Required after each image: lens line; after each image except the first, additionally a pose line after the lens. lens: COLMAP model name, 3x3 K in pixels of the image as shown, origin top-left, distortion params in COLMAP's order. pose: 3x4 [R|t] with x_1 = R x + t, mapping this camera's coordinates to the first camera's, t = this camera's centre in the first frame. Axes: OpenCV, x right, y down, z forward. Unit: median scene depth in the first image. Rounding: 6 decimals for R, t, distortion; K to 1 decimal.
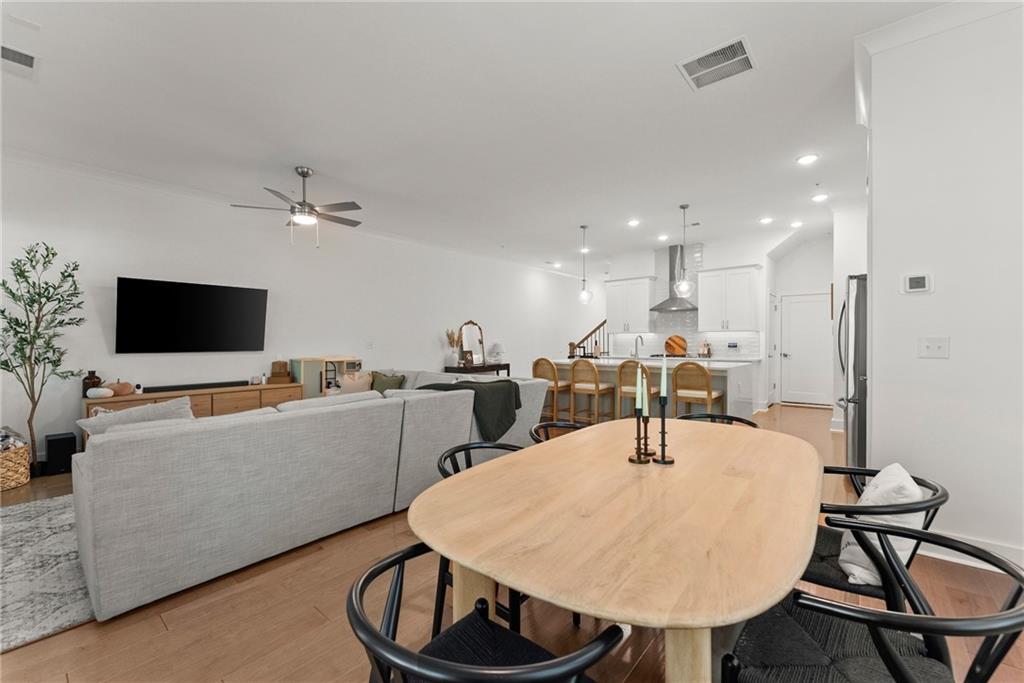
lens RADIAL K [[415.9, 0, 513.4], [0, 415.9, 345.3], [0, 0, 1]] dist [0.000523, 0.000136]
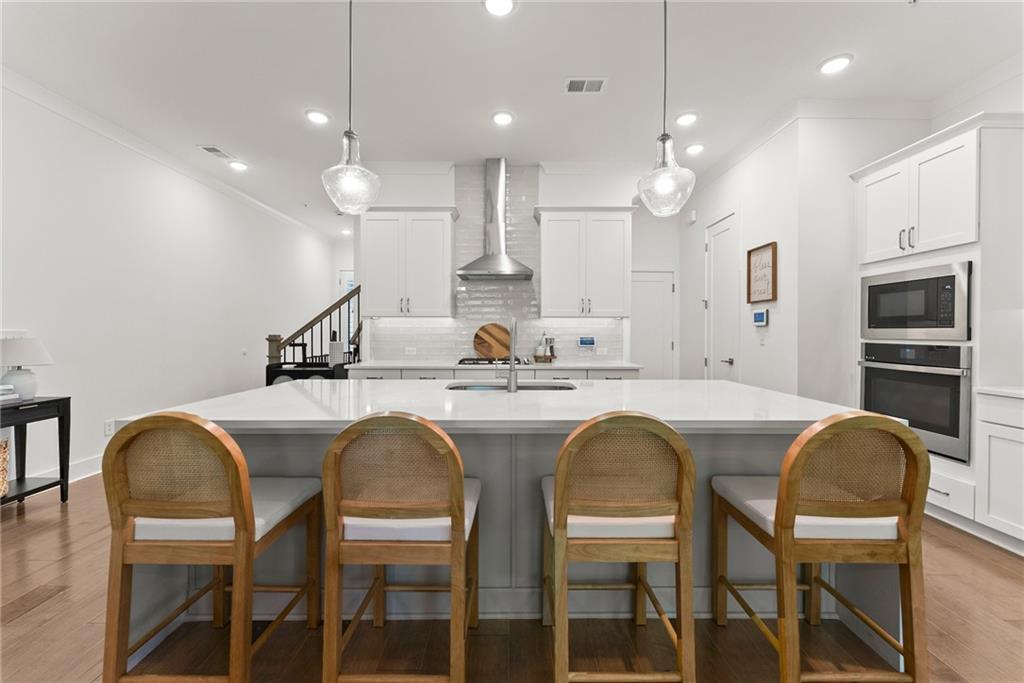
lens RADIAL K [[412.5, 0, 512.7], [0, 412.5, 336.2], [0, 0, 1]] dist [-0.001062, -0.000015]
pose [[0.763459, 0.000796, 0.645856, 0.103684], [0.000162, 0.999999, -0.001425, -0.010996], [-0.645857, 0.001193, 0.763458, 1.083823]]
